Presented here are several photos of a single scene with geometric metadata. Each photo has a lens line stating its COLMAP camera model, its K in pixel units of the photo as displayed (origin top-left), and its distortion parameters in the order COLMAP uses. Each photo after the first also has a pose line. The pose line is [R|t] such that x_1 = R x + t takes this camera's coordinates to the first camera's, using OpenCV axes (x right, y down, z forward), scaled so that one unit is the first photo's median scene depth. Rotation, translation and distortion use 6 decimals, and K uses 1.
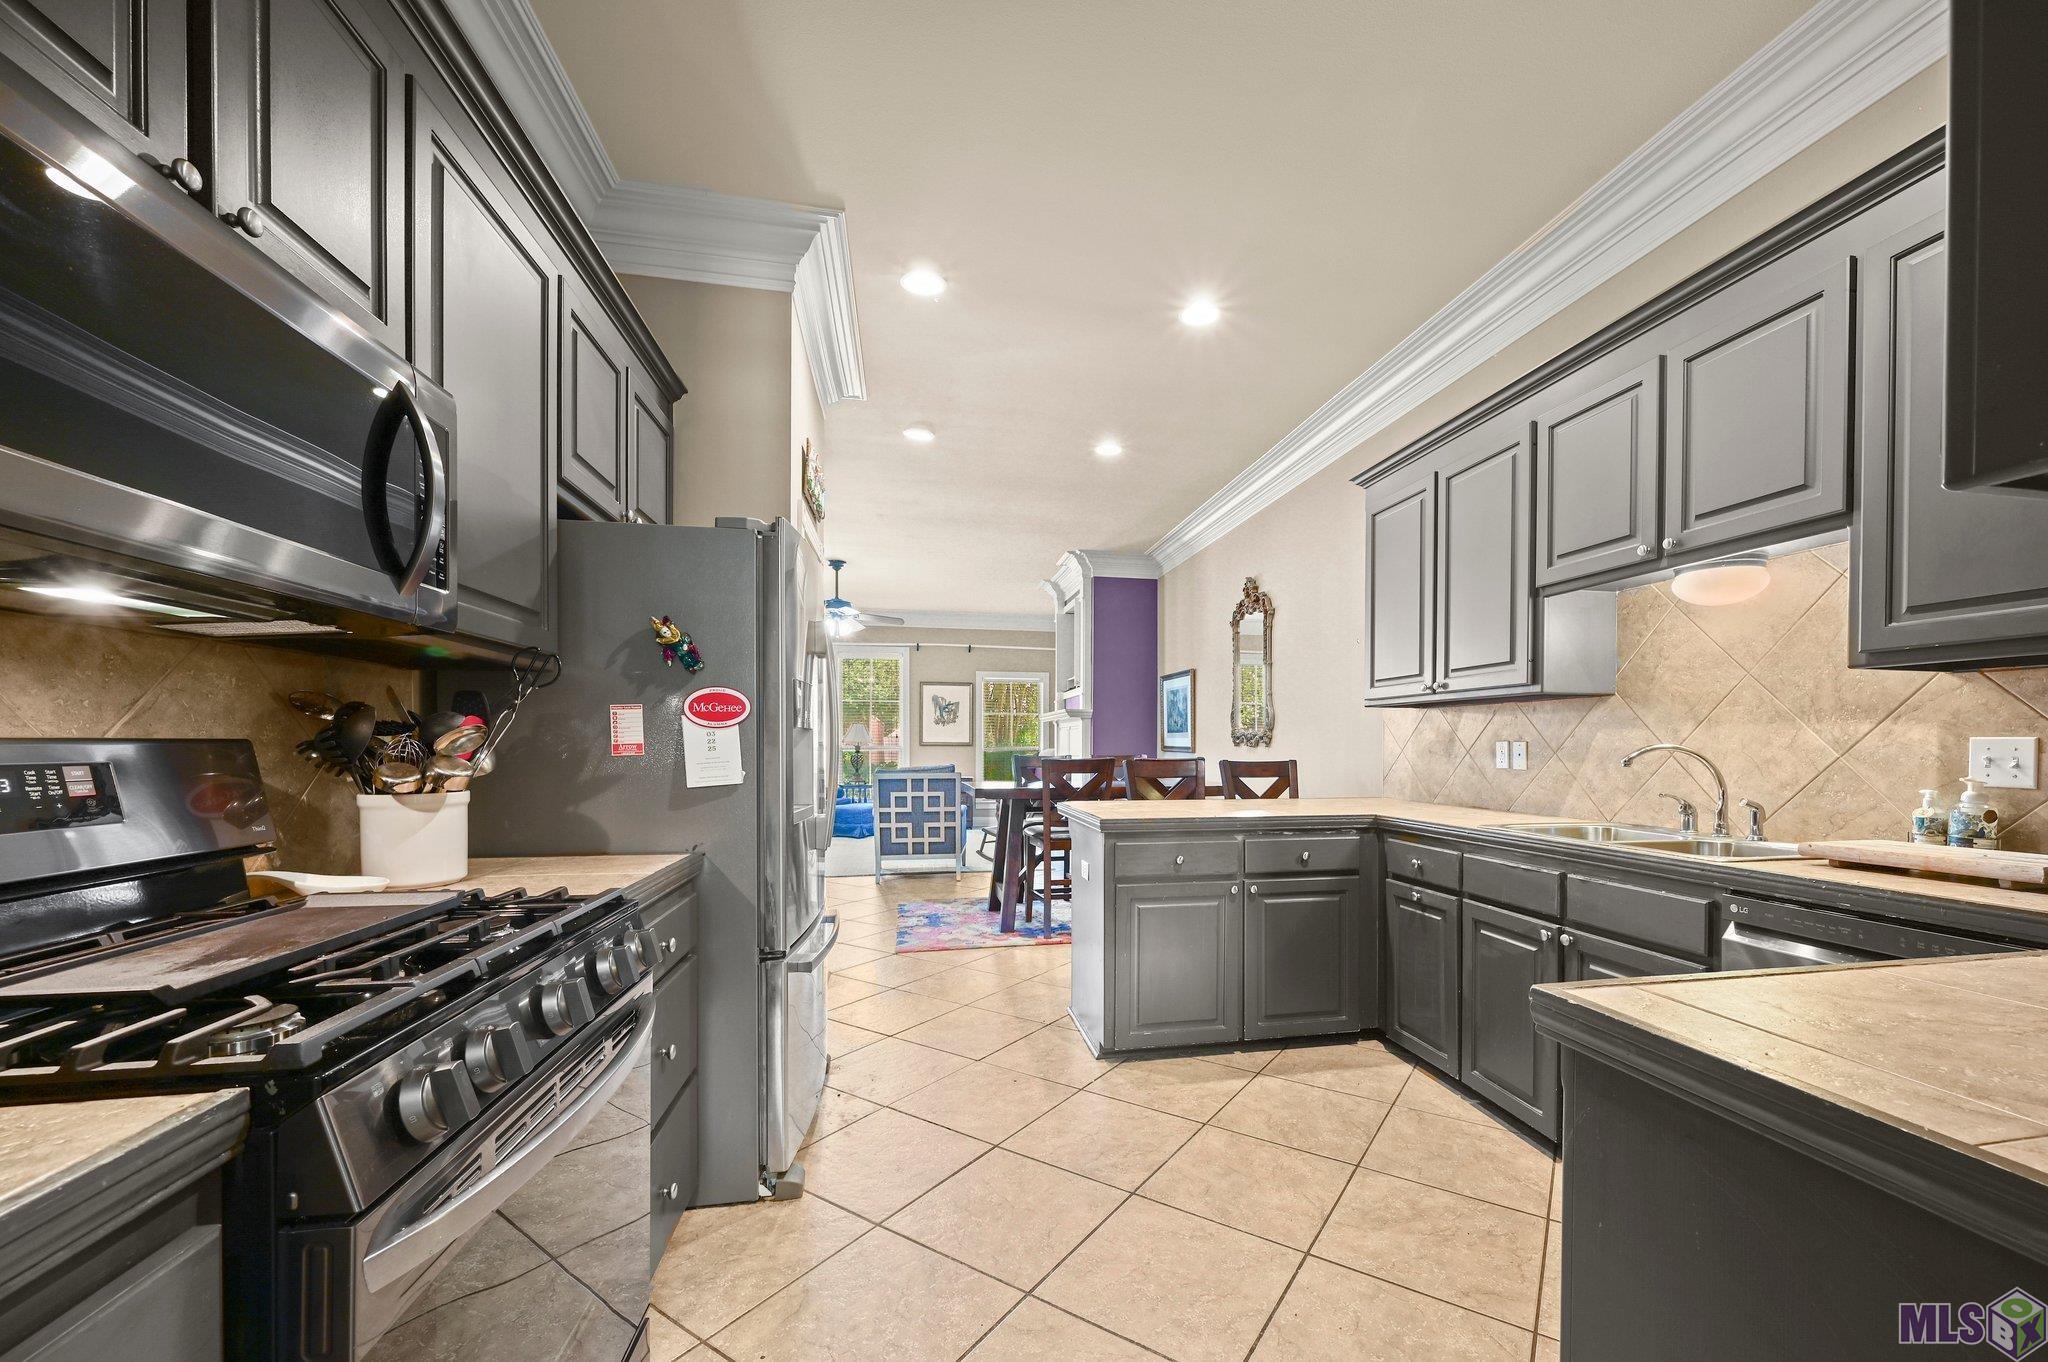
lens RADIAL K [[816.1, 0, 1063.5], [0, 816.1, 752.5], [0, 0, 1]] dist [0.000425, -0.000010]
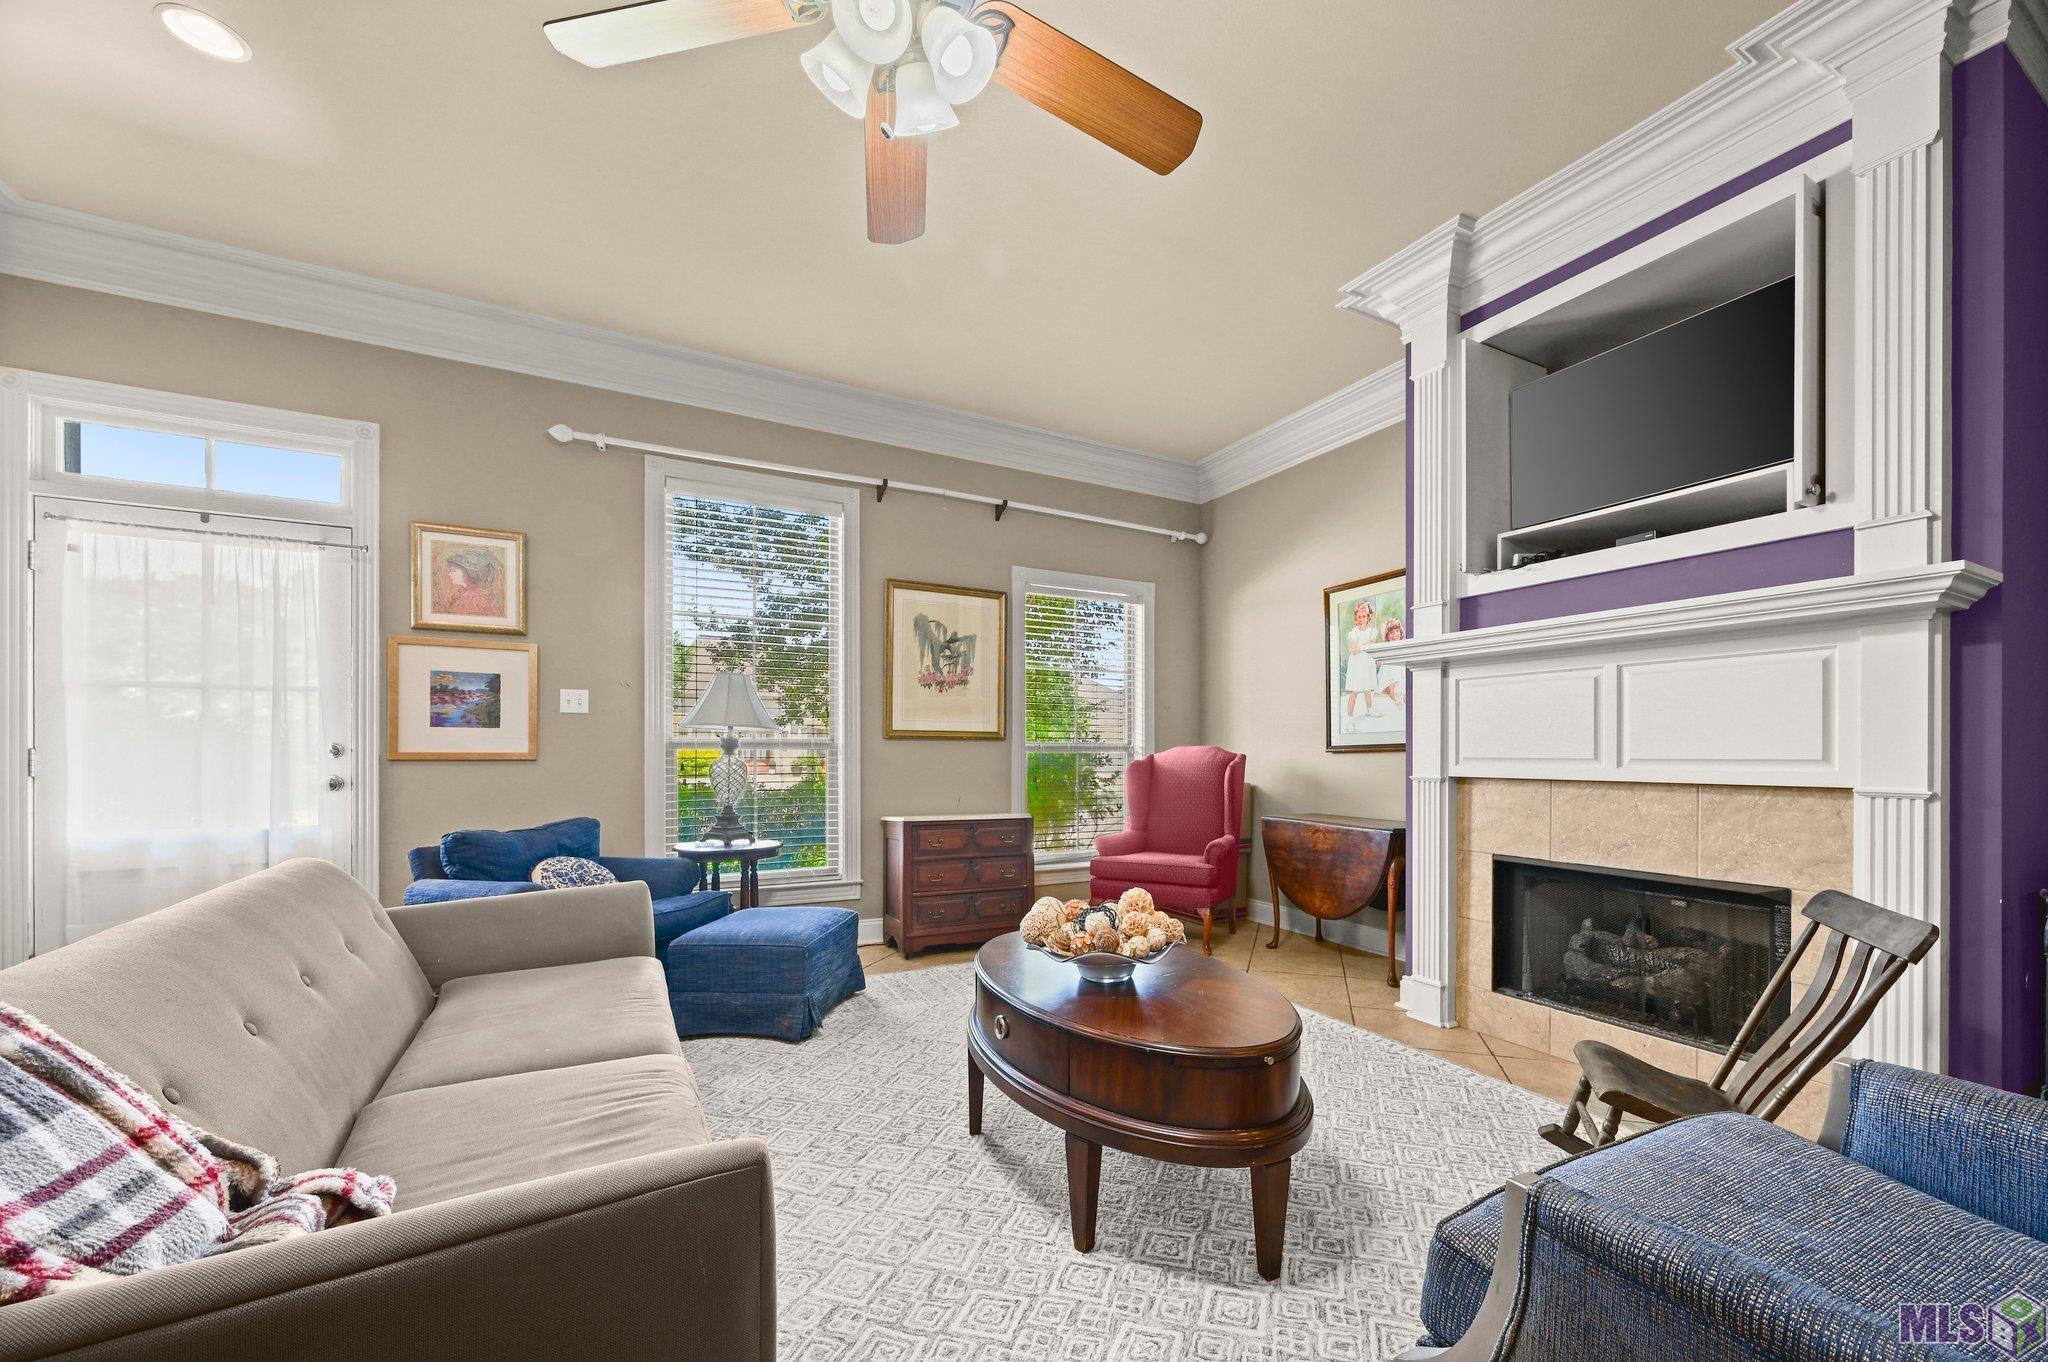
lens RADIAL K [[816.1, 0, 1077.4], [0, 816.1, 752.8], [0, 0, 1]] dist [0.000425, -0.000010]
pose [[0.946678, -0.001937, 0.322175, -0.355173], [0.004453, 0.999965, -0.007075, 0.002908], [-0.322150, 0.008133, 0.946654, 0.971367]]
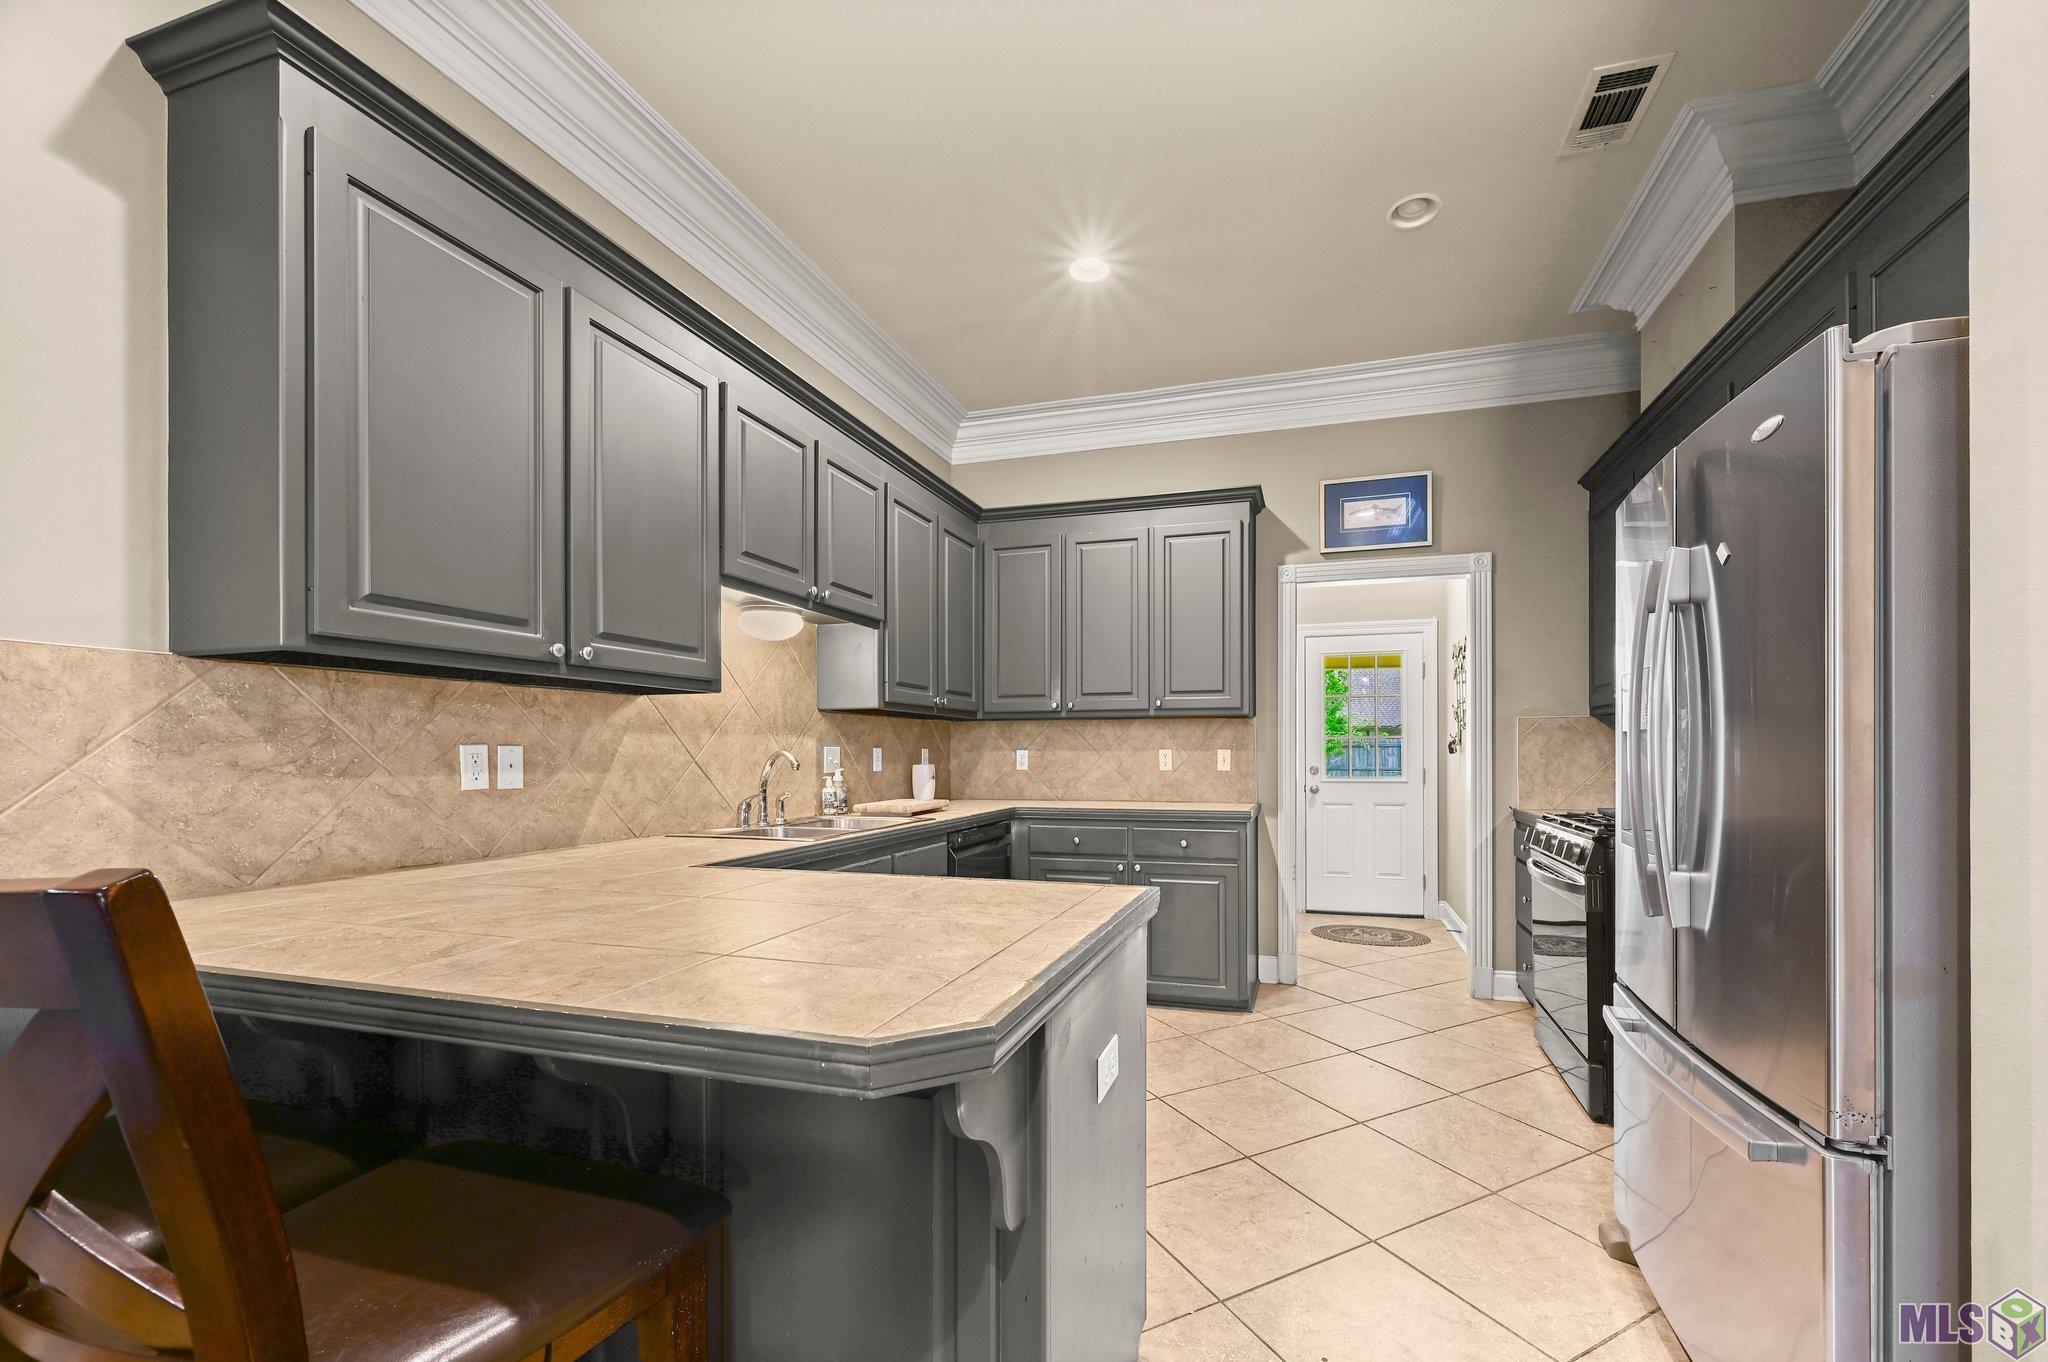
lens RADIAL K [[816.1, 0, 1083.2], [0, 816.1, 748.9], [0, 0, 1]] dist [0.000425, -0.000010]
pose [[-0.890364, 0.002378, 0.455243, -0.066665], [0.005245, 0.999974, 0.005034, -0.005528], [-0.455219, 0.006869, -0.890353, 0.647544]]
